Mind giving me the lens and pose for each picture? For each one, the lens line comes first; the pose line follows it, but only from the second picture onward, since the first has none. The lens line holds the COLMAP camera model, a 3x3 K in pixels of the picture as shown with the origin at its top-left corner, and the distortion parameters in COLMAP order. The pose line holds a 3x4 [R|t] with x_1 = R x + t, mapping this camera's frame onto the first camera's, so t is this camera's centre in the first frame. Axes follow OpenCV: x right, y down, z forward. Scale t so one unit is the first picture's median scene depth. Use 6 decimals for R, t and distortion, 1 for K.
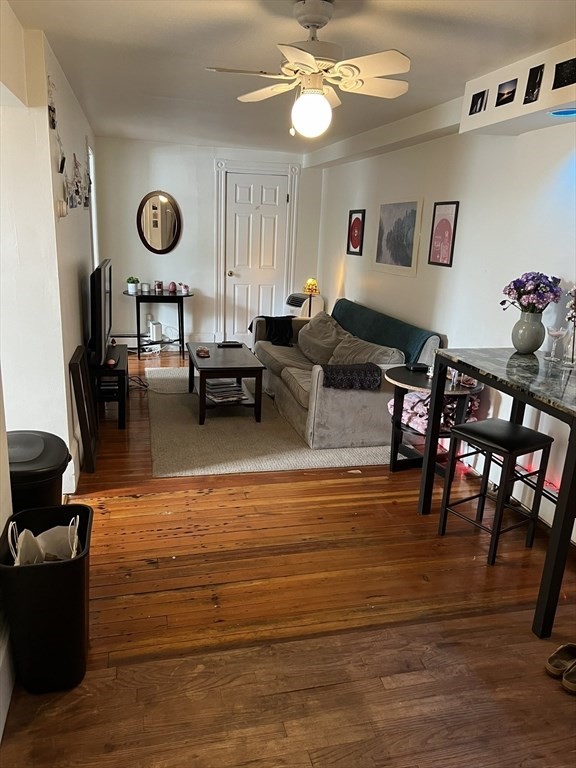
lens RADIAL K [[578.8, 0, 288.0], [0, 578.8, 384.0], [0, 0, 1]] dist [0.046589, -0.088999]
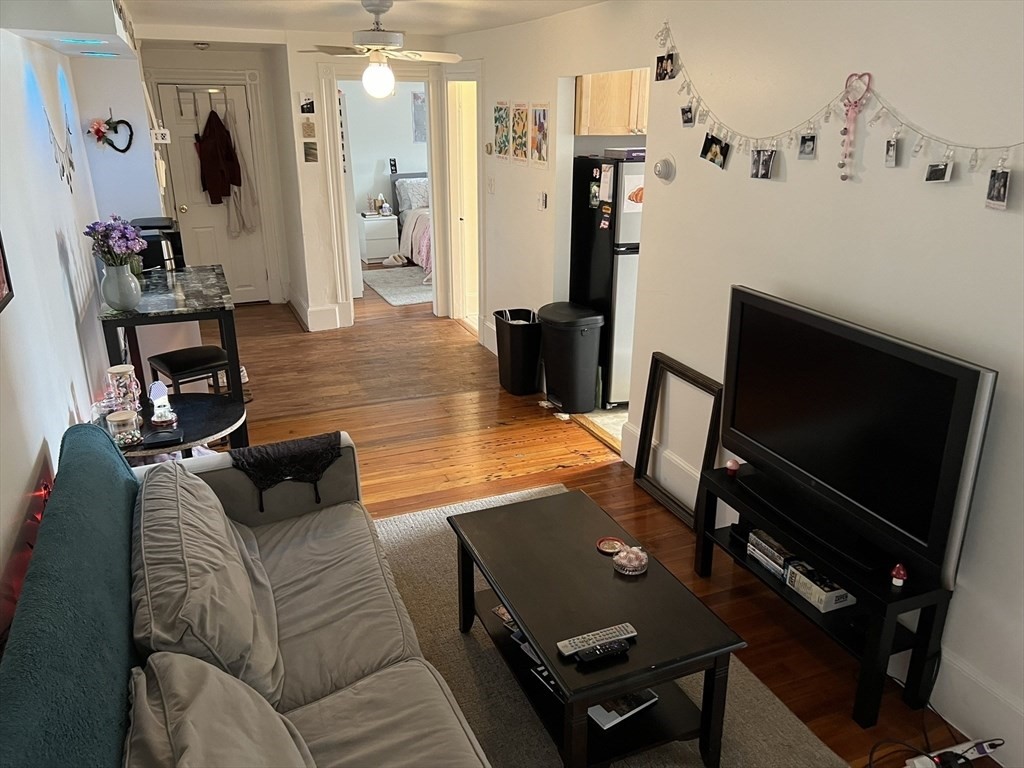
lens RADIAL K [[771.7, 0, 512.0], [0, 771.7, 384.0], [0, 0, 1]] dist [0.046589, -0.088999]
pose [[-0.988612, -0.010478, -0.150122, 0.004676], [-0.094361, 0.820262, 0.564151, -0.319638], [0.117228, 0.571892, -0.811910, 0.997147]]
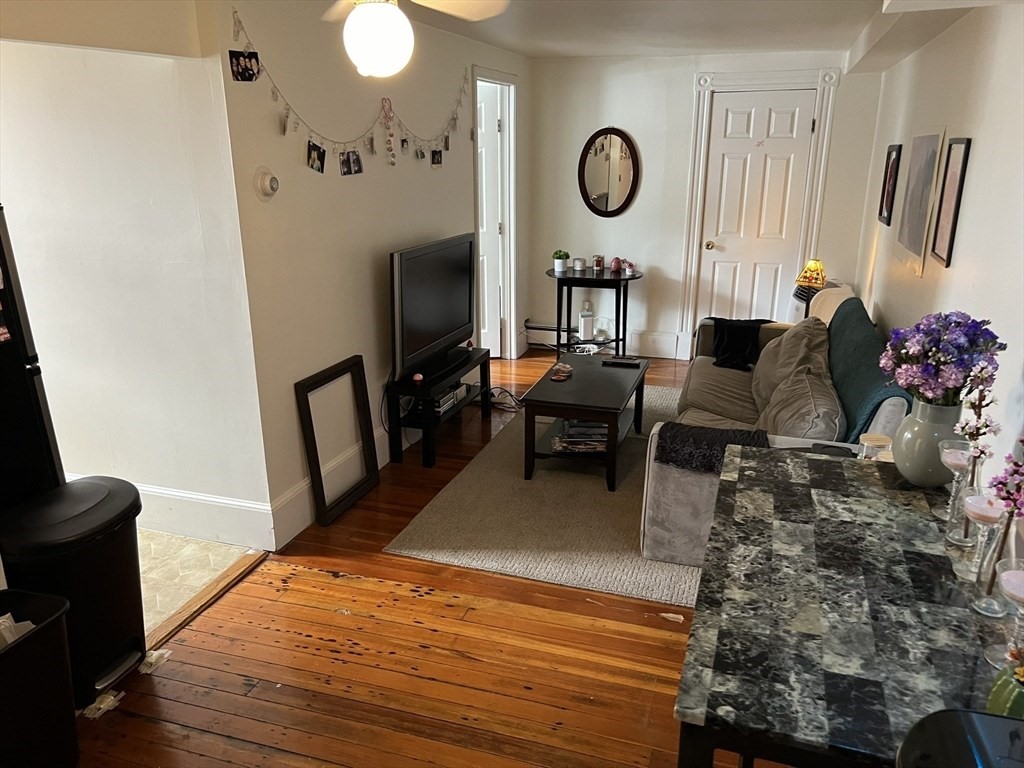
lens RADIAL K [[771.7, 0, 512.0], [0, 771.7, 384.0], [0, 0, 1]] dist [0.046589, -0.088999]
pose [[0.841329, 0.116283, -0.527867, 0.212522], [-0.104218, 0.993159, 0.052675, -0.061926], [0.530380, 0.010696, 0.847692, 0.147065]]
